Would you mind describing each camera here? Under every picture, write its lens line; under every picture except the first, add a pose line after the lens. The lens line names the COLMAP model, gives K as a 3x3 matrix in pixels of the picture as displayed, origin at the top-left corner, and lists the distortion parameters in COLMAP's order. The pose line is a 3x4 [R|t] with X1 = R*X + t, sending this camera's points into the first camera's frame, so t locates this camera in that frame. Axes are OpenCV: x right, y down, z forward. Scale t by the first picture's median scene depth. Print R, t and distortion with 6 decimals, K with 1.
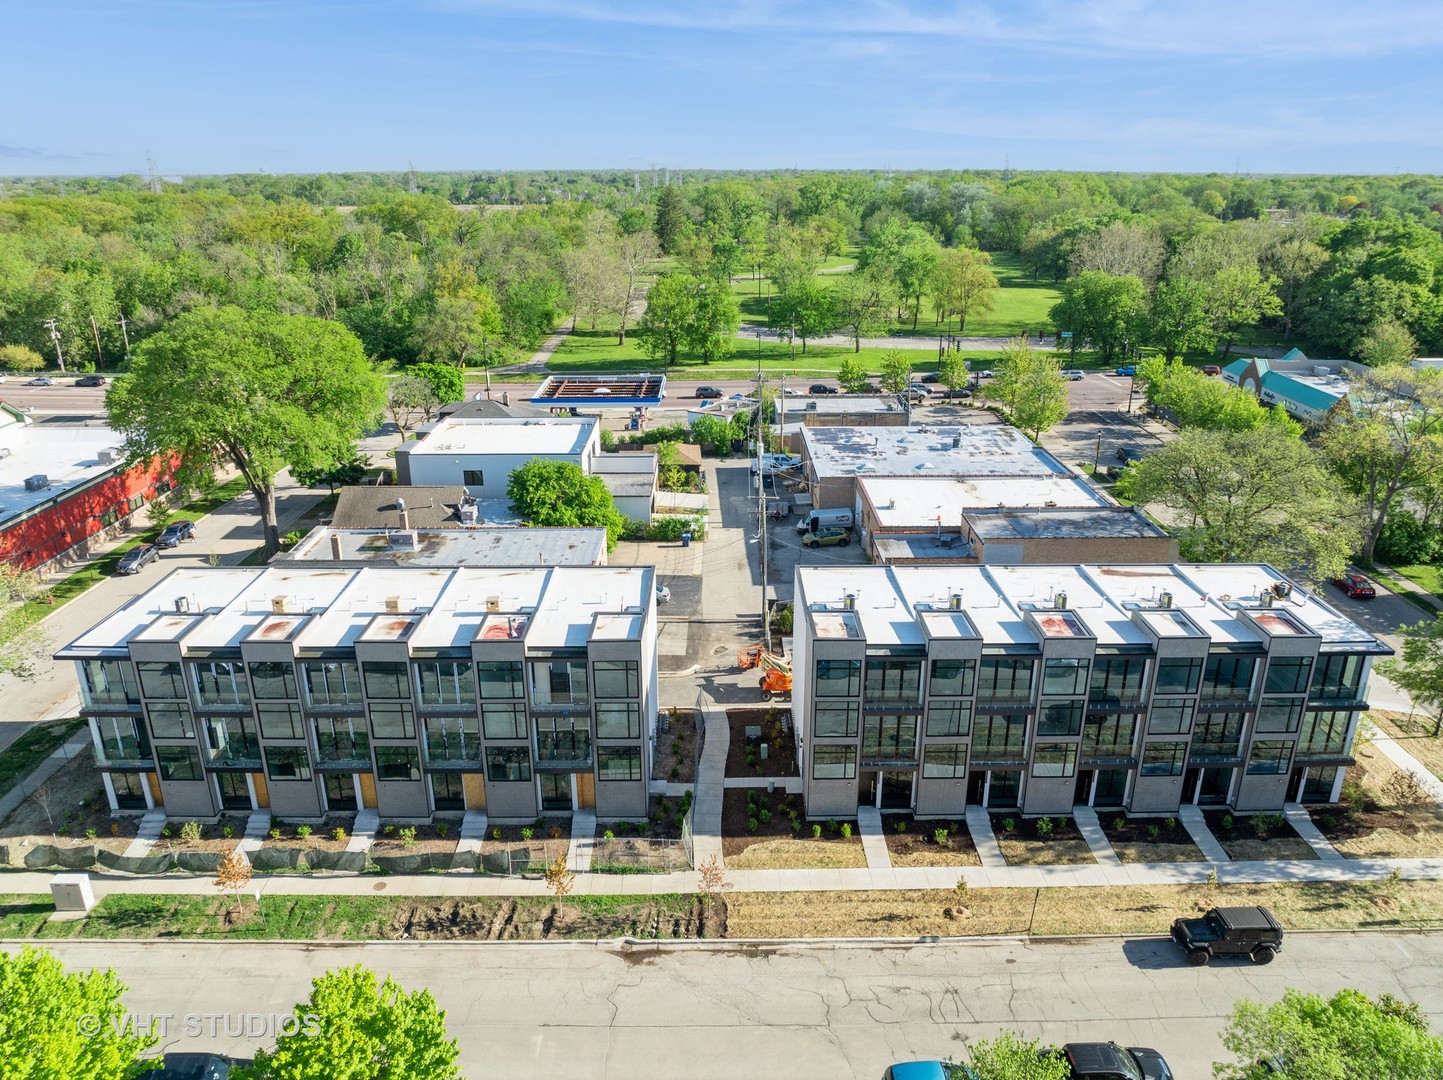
lens RADIAL K [[1022.3, 0, 727.7], [0, 1022.3, 541.7], [0, 0, 1]] dist [-0.034756, 0.006019]
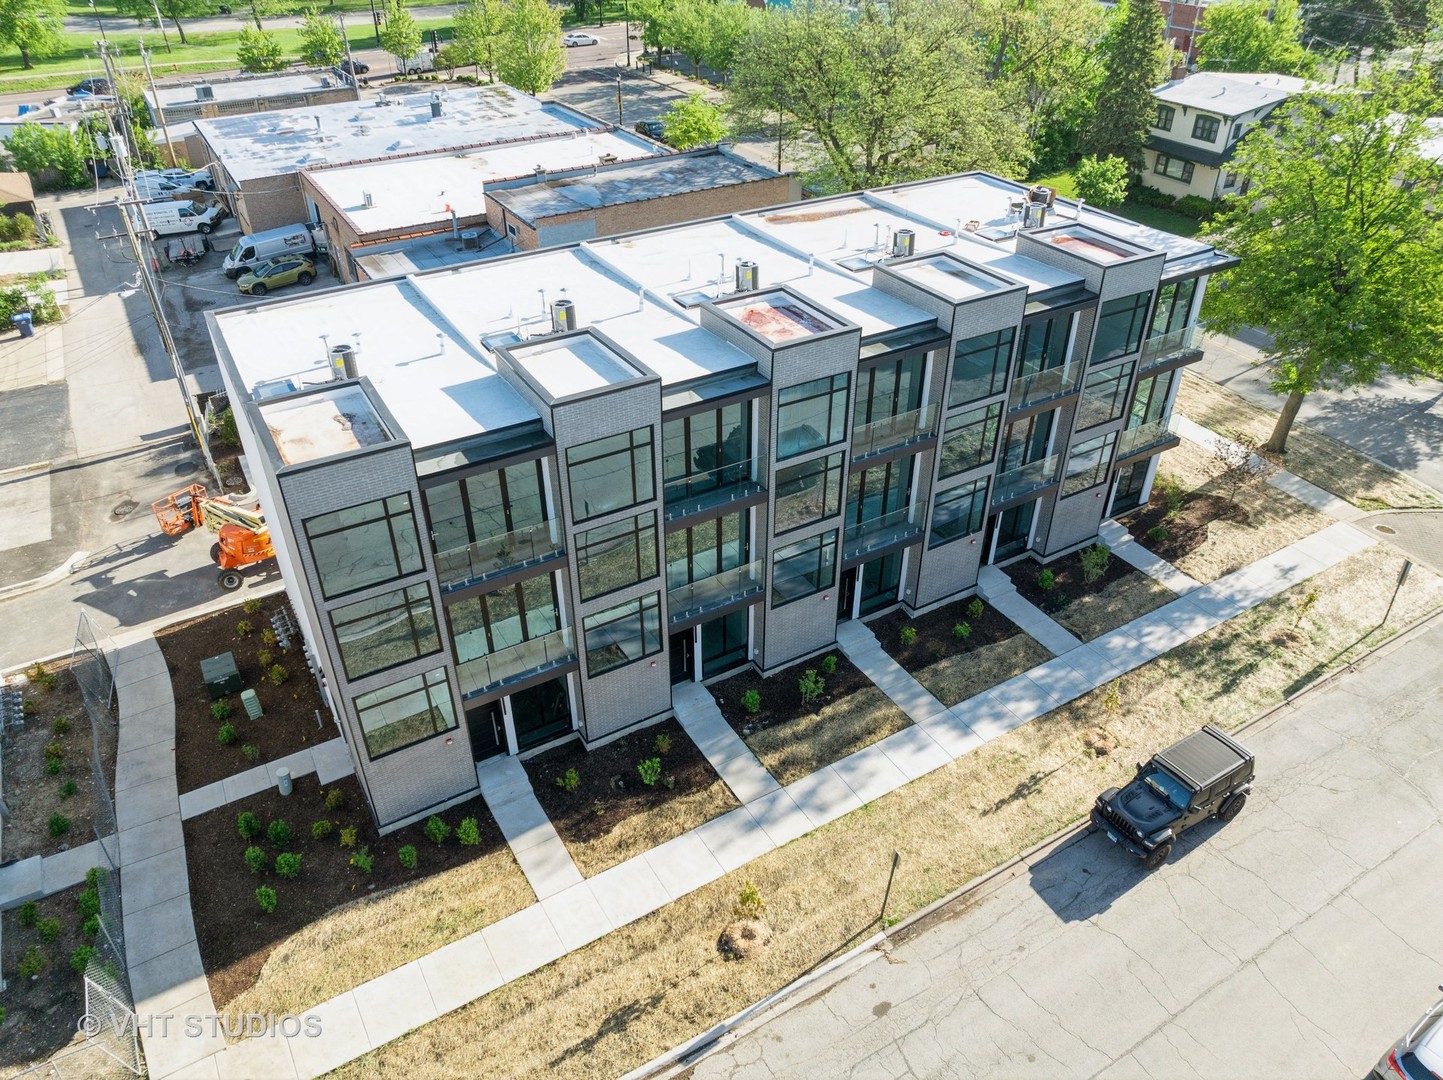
lens RADIAL K [[1022.3, 0, 719.2], [0, 1022.3, 541.8], [0, 0, 1]] dist [-0.034756, 0.006019]
pose [[0.869813, -0.284024, 0.403431, 0.055415], [0.175709, 0.942396, 0.284632, 0.031893], [-0.461034, -0.176690, 0.869614, 0.476677]]
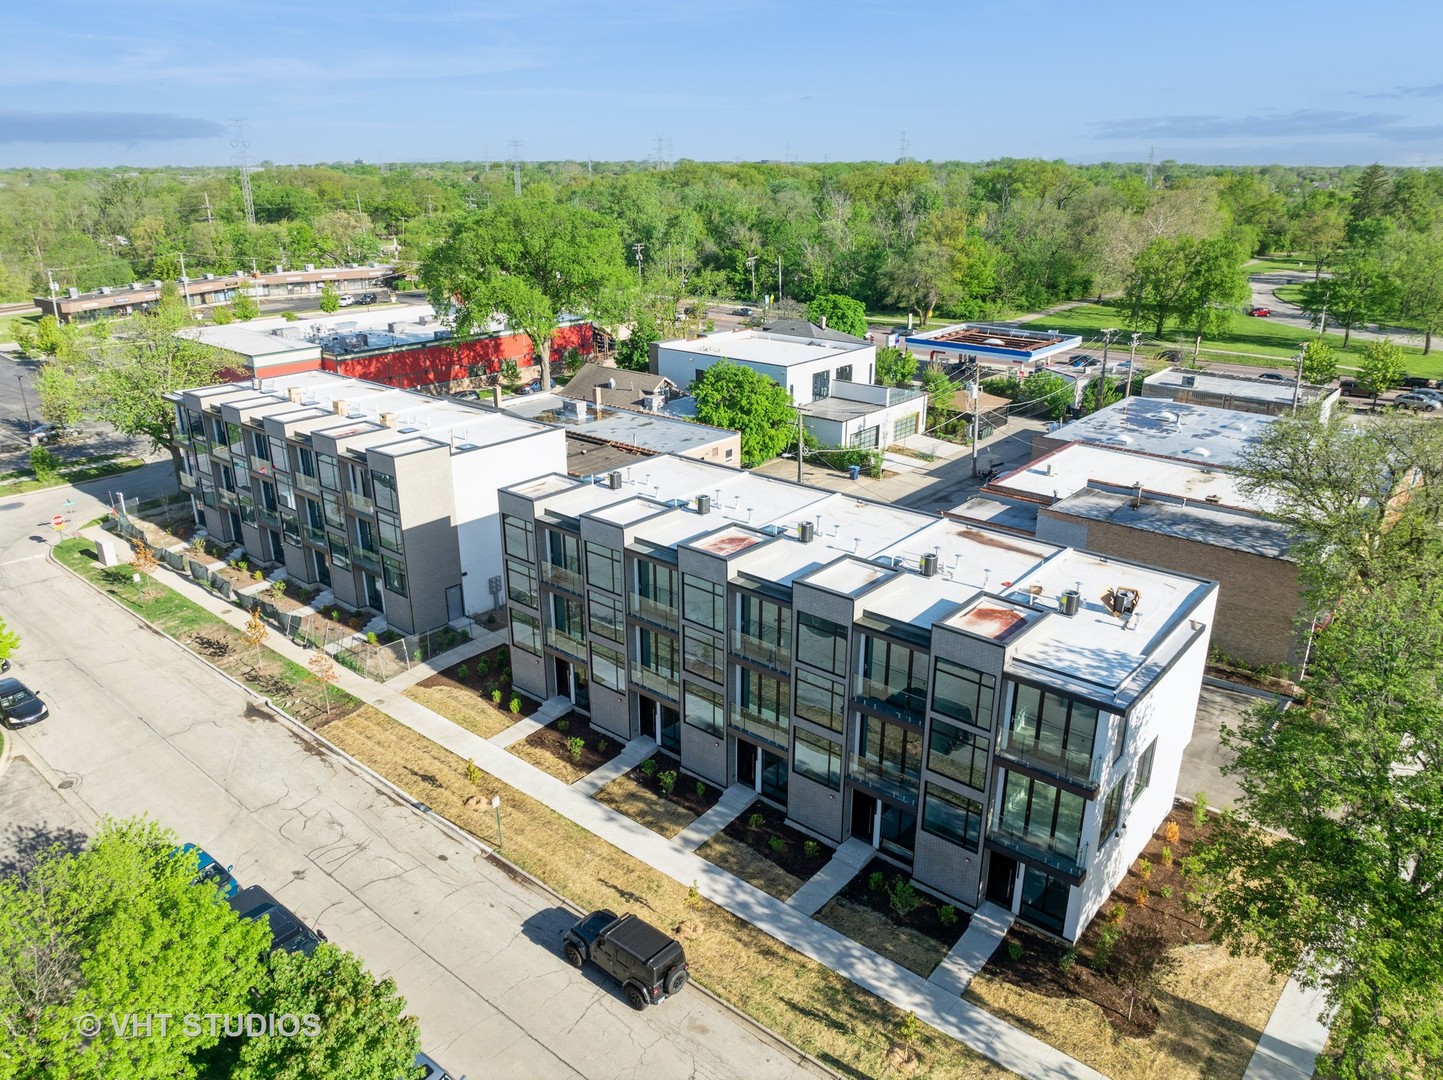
lens RADIAL K [[1022.3, 0, 713.0], [0, 1022.3, 535.7], [0, 0, 1]] dist [-0.034756, 0.006019]
pose [[0.753074, 0.225584, -0.618055, 0.692277], [-0.225108, 0.971033, 0.080133, 0.013815], [0.618229, 0.078783, 0.782040, 0.319122]]
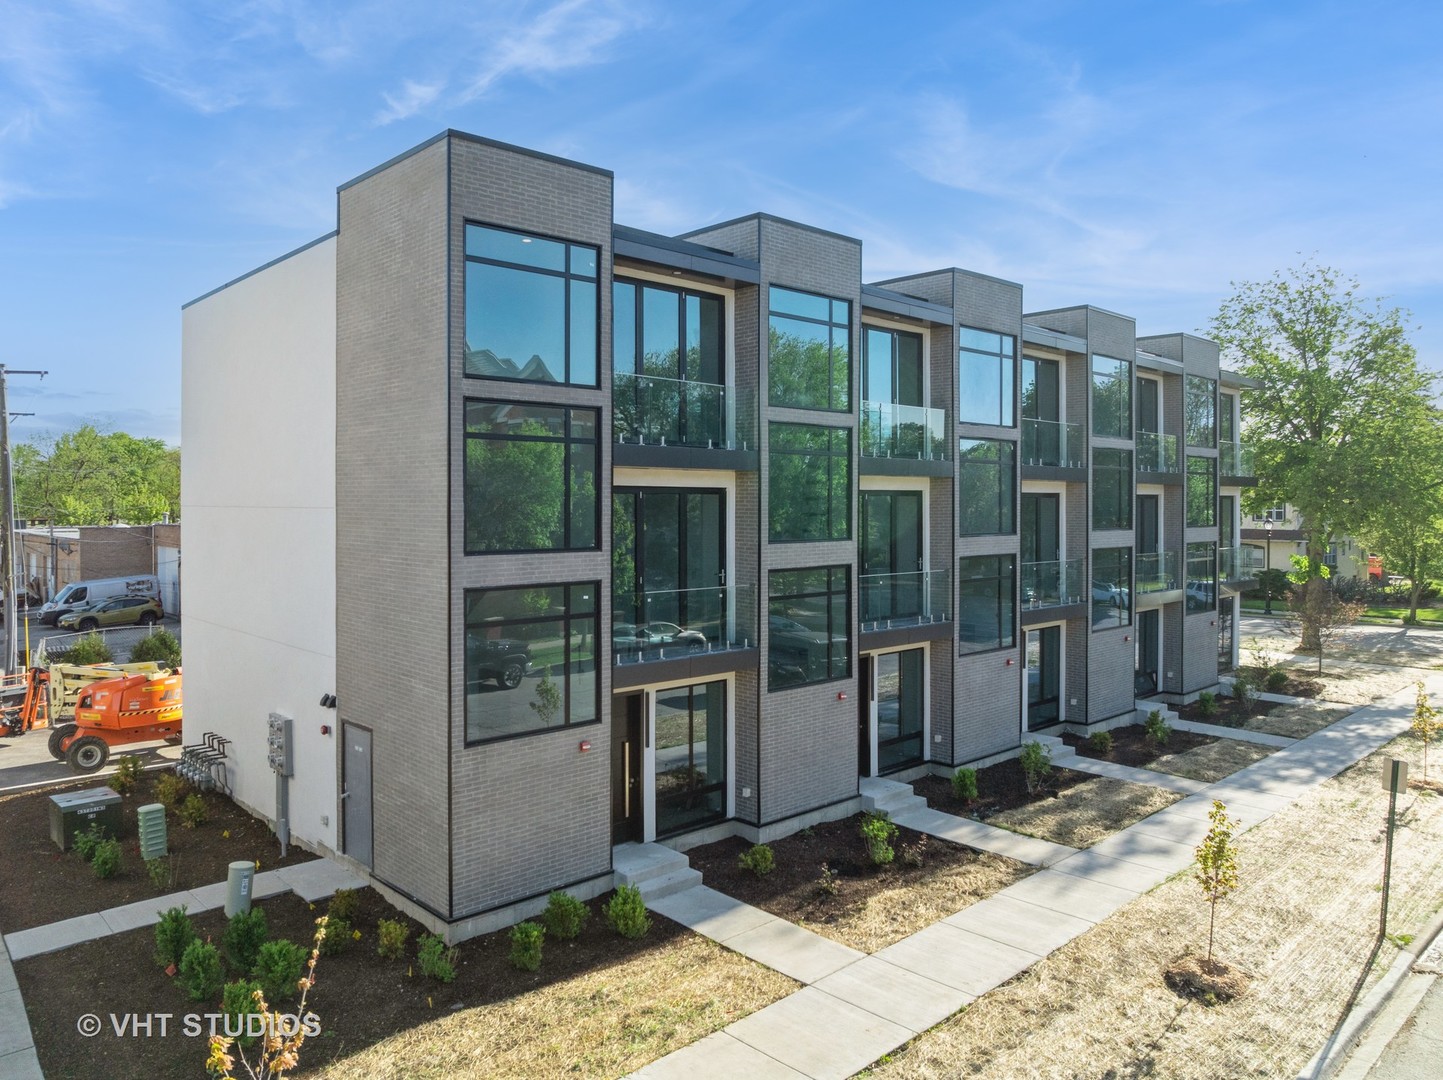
lens RADIAL K [[1022.3, 0, 713.0], [0, 1022.3, 518.9], [0, 0, 1]] dist [-0.034756, 0.006019]
pose [[0.740516, -0.016950, 0.671825, -0.032922], [0.247316, 0.936400, -0.248977, 0.227122], [-0.624877, 0.350524, 0.697612, 0.672128]]
